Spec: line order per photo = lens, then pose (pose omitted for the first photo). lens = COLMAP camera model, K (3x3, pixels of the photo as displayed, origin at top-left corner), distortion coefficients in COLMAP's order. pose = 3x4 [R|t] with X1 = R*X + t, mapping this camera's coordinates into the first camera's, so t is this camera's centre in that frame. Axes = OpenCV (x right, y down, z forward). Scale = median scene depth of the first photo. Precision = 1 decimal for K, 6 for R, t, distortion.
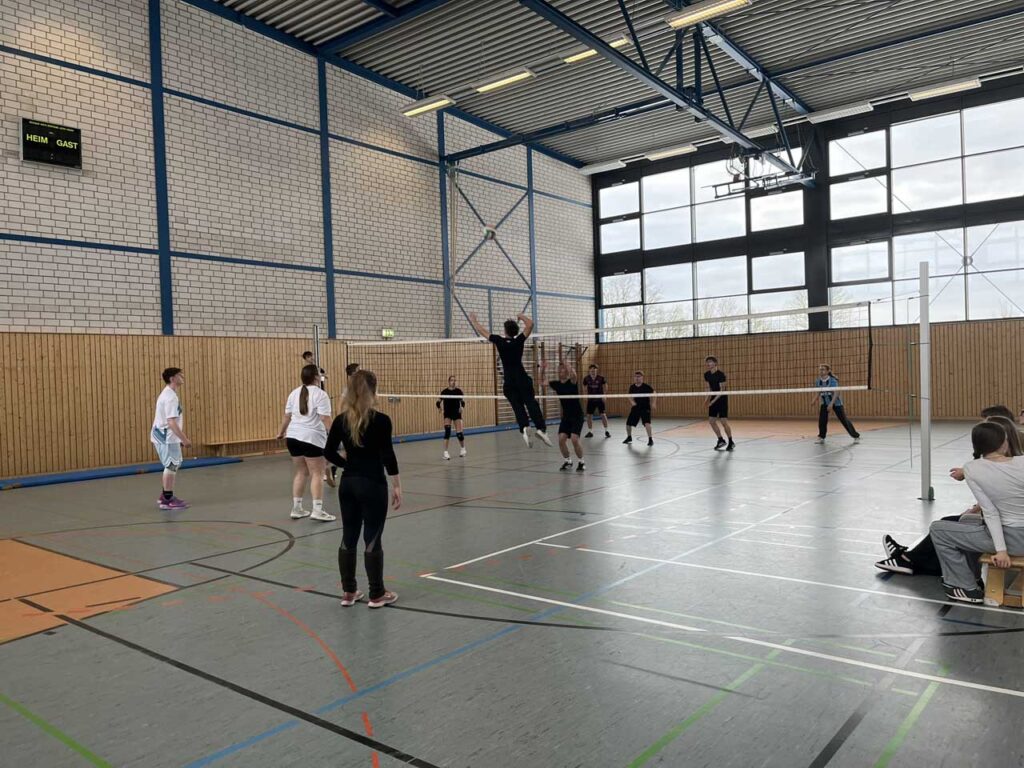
lens RADIAL K [[776.2, 0, 512.0], [0, 776.2, 384.0], [0, 0, 1]] dist [0.071467, -0.082760]
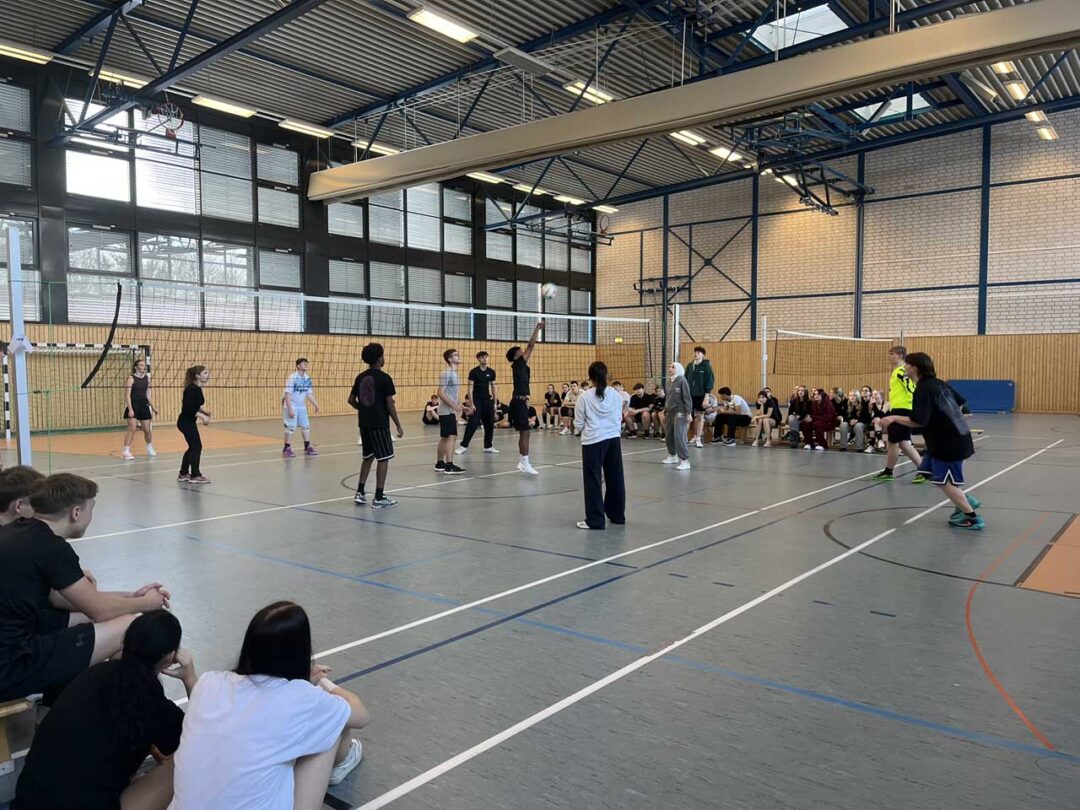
lens RADIAL K [[821.9, 0, 540.0], [0, 821.9, 405.0], [0, 0, 1]] dist [0.073983, -0.091585]
pose [[-0.007441, -0.017147, 0.999825, -0.881147], [0.008898, 0.999812, 0.017213, 0.012982], [-0.999933, 0.009025, -0.007287, 0.830982]]
